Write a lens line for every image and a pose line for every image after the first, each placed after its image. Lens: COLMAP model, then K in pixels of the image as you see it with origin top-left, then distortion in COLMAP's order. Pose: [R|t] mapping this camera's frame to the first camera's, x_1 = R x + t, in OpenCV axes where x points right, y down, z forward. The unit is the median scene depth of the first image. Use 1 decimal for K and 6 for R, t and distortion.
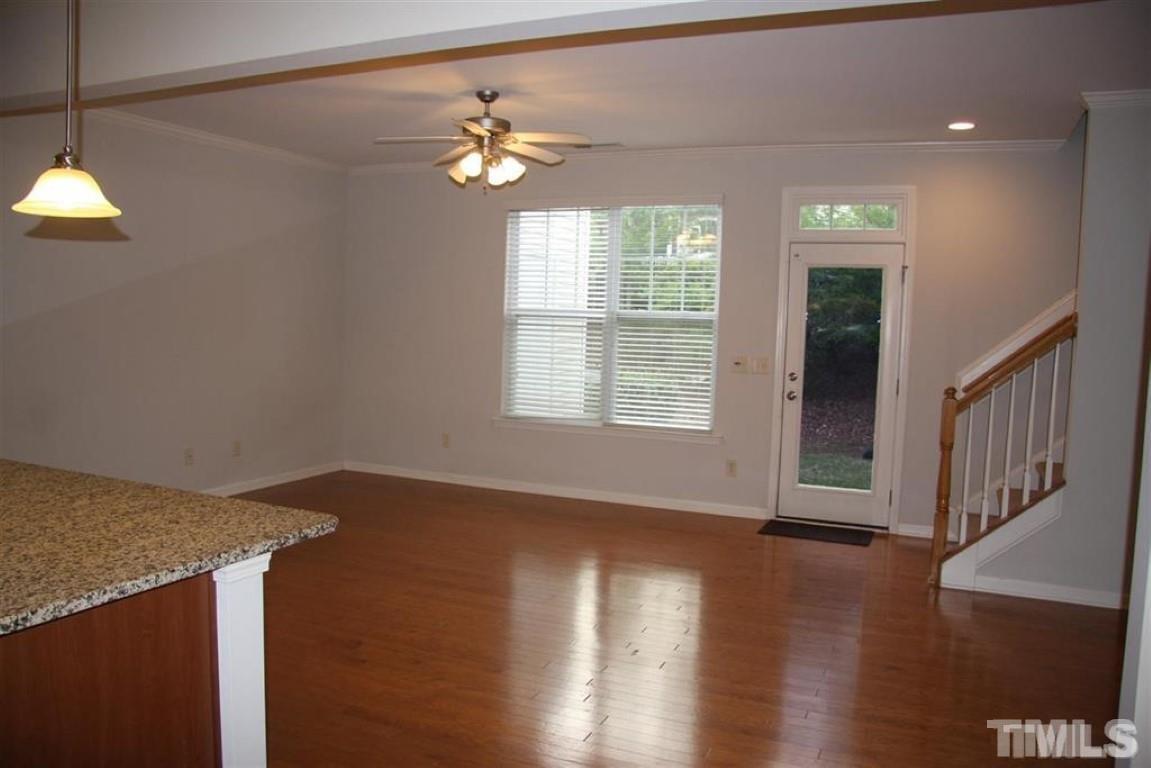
lens RADIAL K [[912.4, 0, 576.6], [0, 912.4, 381.3], [0, 0, 1]] dist [-0.150409, 0.095969]
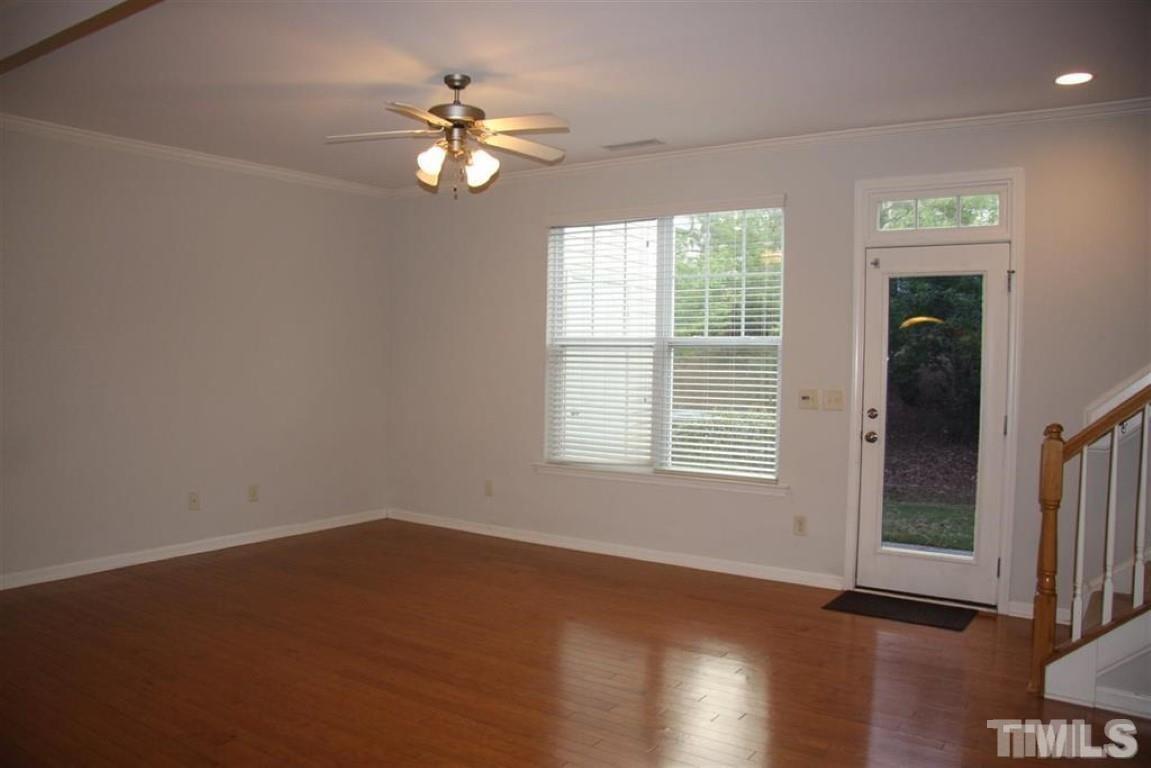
lens RADIAL K [[912.4, 0, 564.5], [0, 912.4, 387.1], [0, 0, 1]] dist [-0.150409, 0.095969]
pose [[0.979244, -0.009232, -0.202477, 0.132892], [0.000718, 0.999114, -0.042087, 0.005090], [0.202686, 0.041068, 0.978382, 0.162892]]
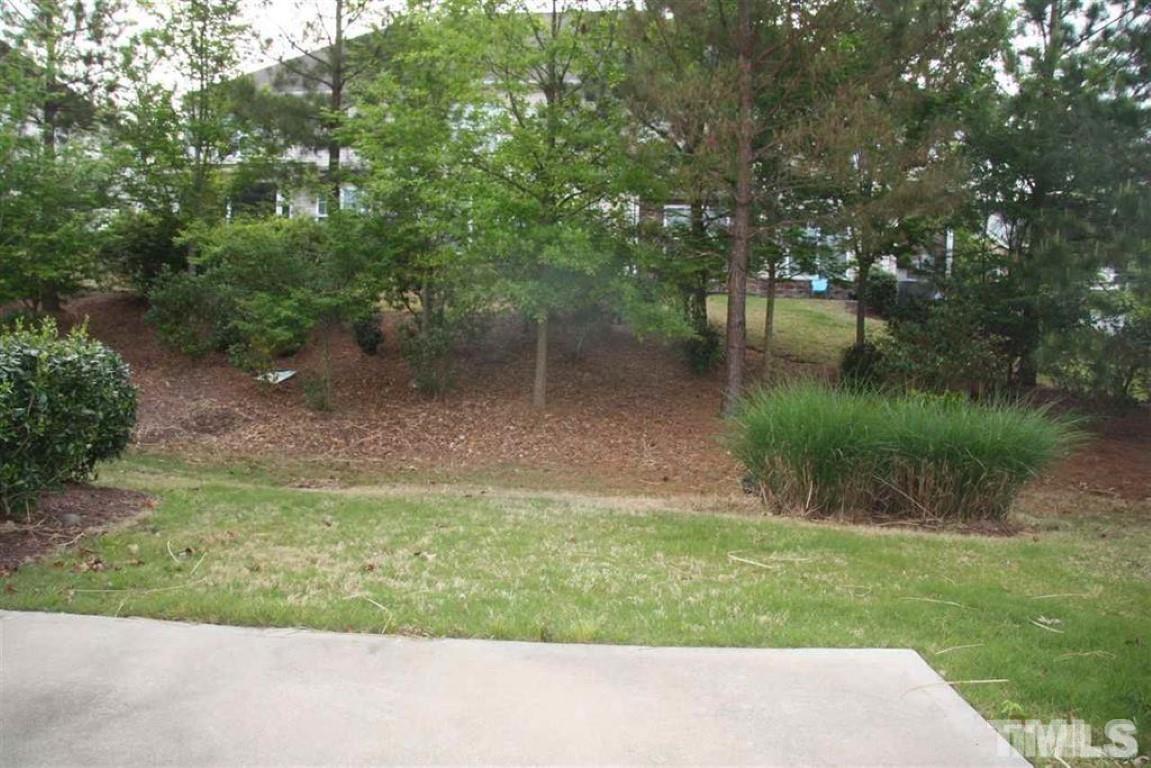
lens RADIAL K [[912.4, 0, 573.6], [0, 912.4, 386.7], [0, 0, 1]] dist [-0.150409, 0.095969]
pose [[0.929643, -0.022601, 0.367768, 0.277021], [0.024272, 0.999705, 0.000082, 0.036528], [-0.367661, 0.008850, 0.929918, 0.907372]]
